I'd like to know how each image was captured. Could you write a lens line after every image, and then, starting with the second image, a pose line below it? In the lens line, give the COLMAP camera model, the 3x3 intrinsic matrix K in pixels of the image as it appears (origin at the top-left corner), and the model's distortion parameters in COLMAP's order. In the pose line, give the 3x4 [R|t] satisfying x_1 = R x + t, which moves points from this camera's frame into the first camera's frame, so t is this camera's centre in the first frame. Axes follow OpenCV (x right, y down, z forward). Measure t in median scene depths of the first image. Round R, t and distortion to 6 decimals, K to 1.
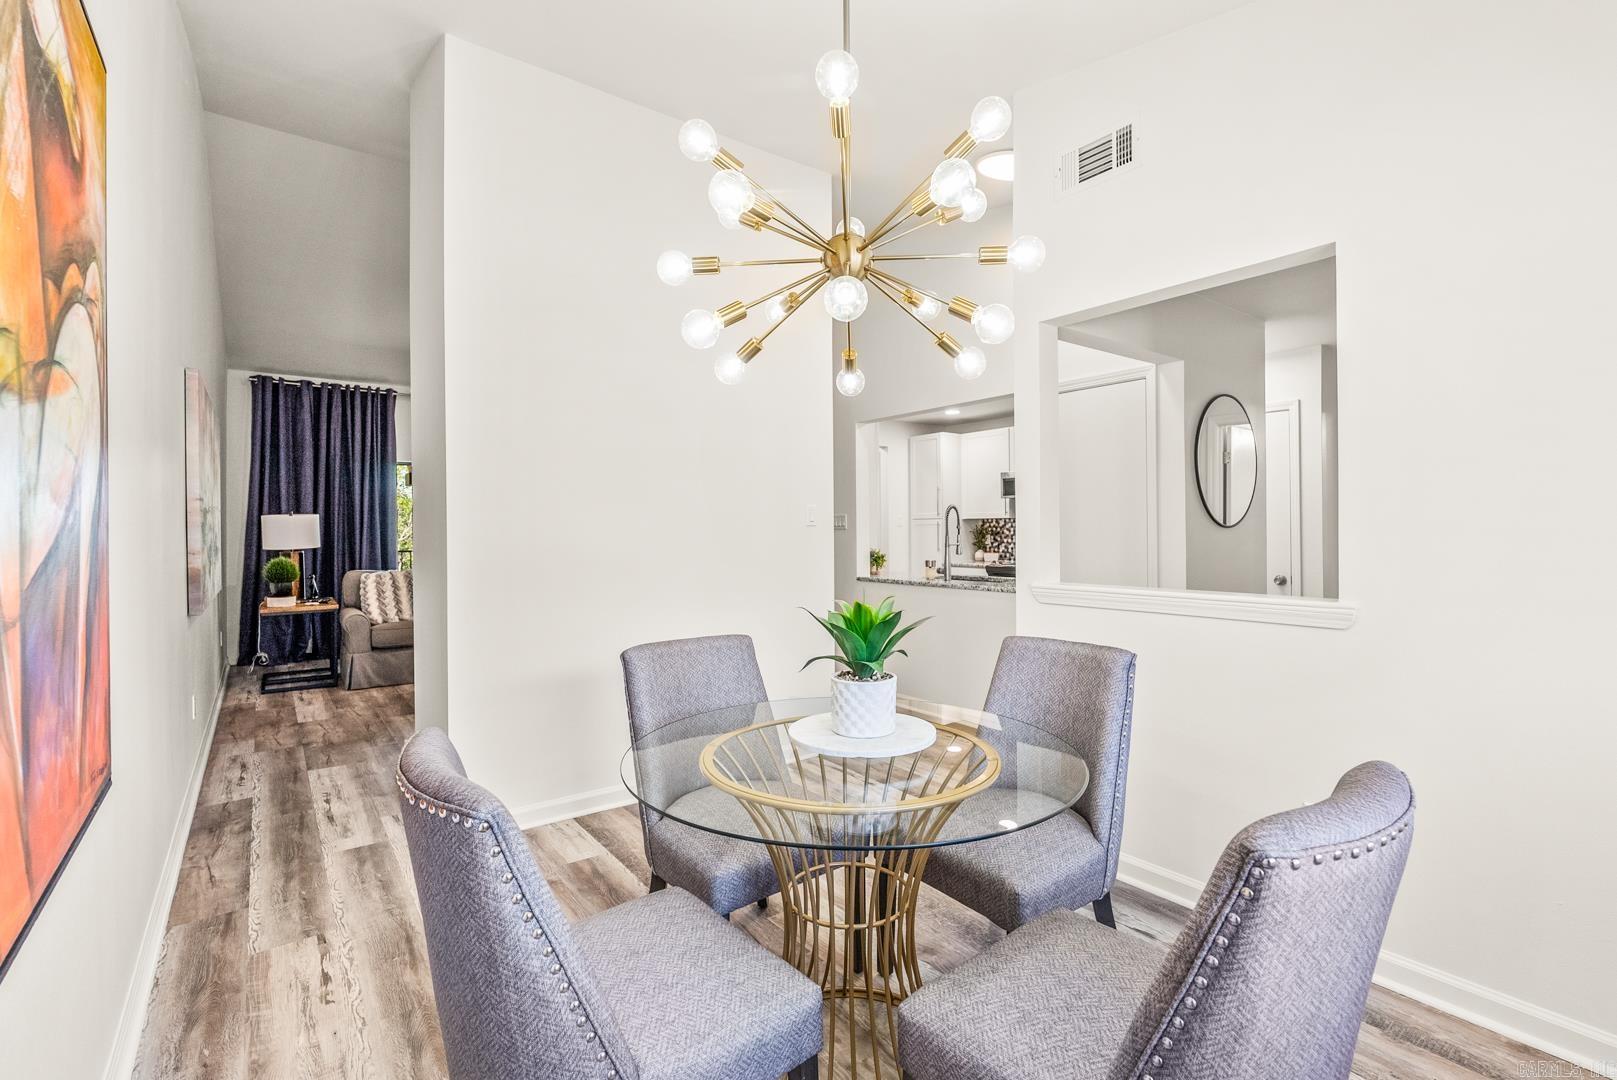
lens RADIAL K [[724.5, 0, 803.7], [0, 724.5, 536.0], [0, 0, 1]] dist [-0.004036, -0.000311]
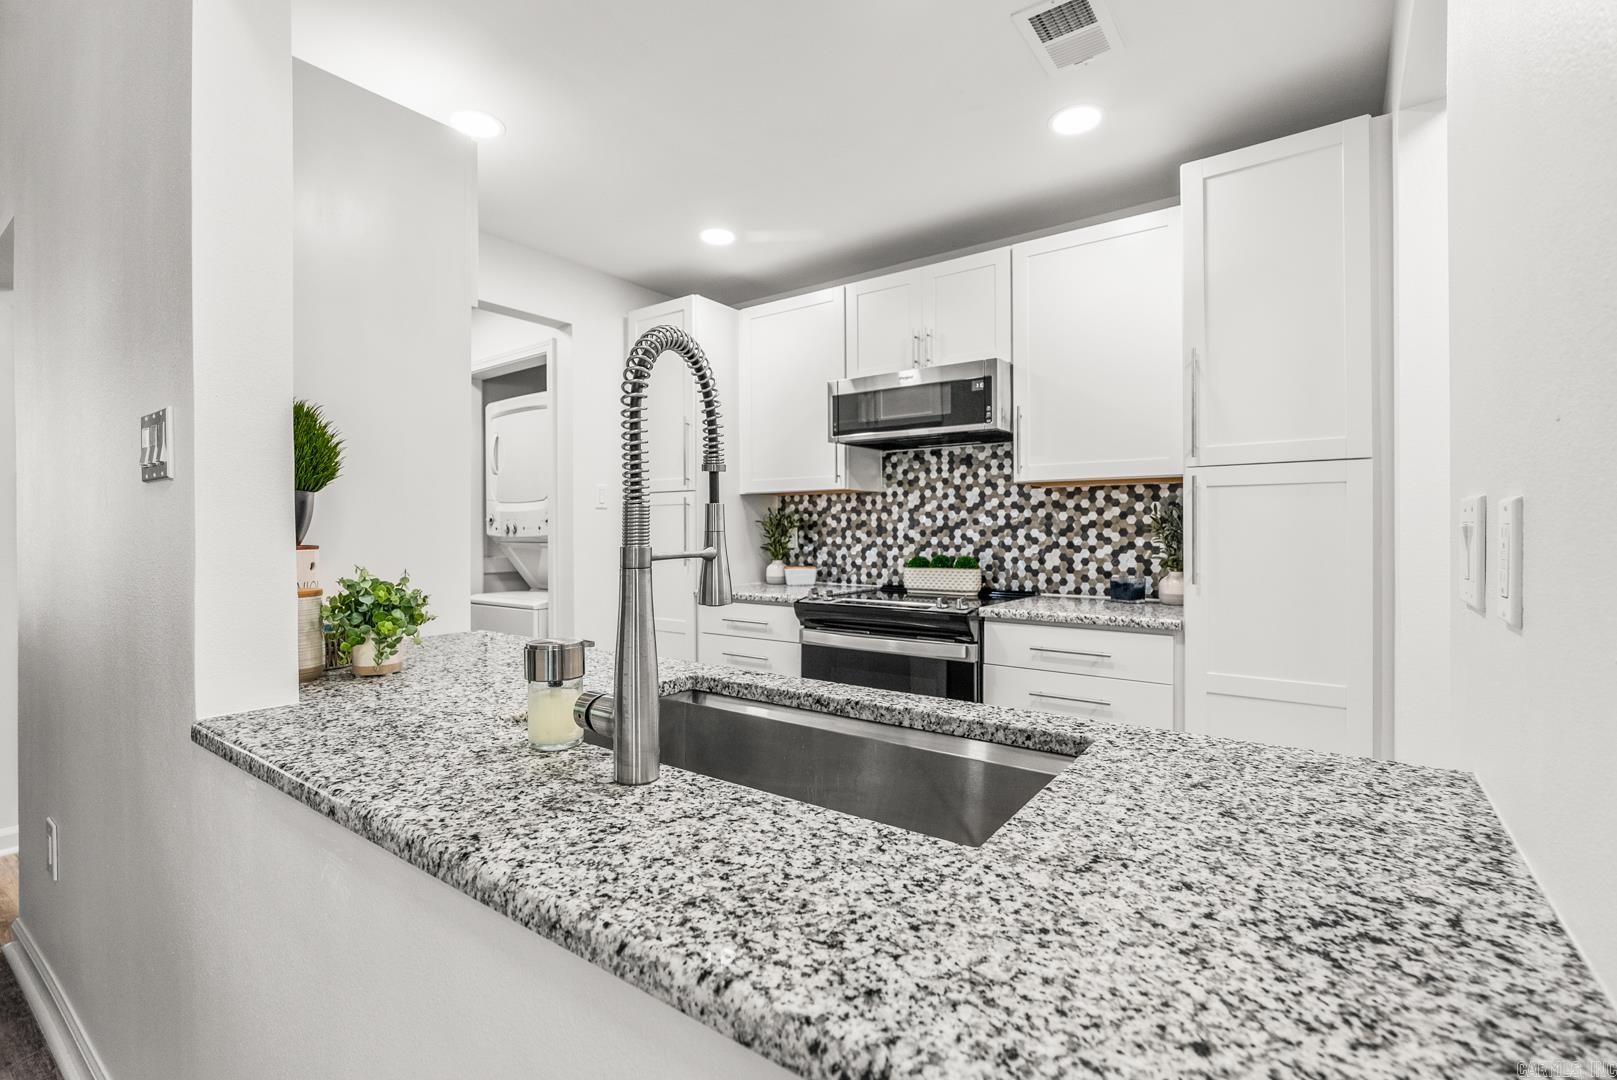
lens RADIAL K [[724.5, 0, 803.7], [0, 724.5, 536.0], [0, 0, 1]] dist [-0.004036, -0.000311]
pose [[0.956270, 0.004397, 0.292451, 0.124761], [-0.003775, 0.999989, -0.002692, 0.004705], [-0.292460, 0.001470, 0.956277, 0.554389]]
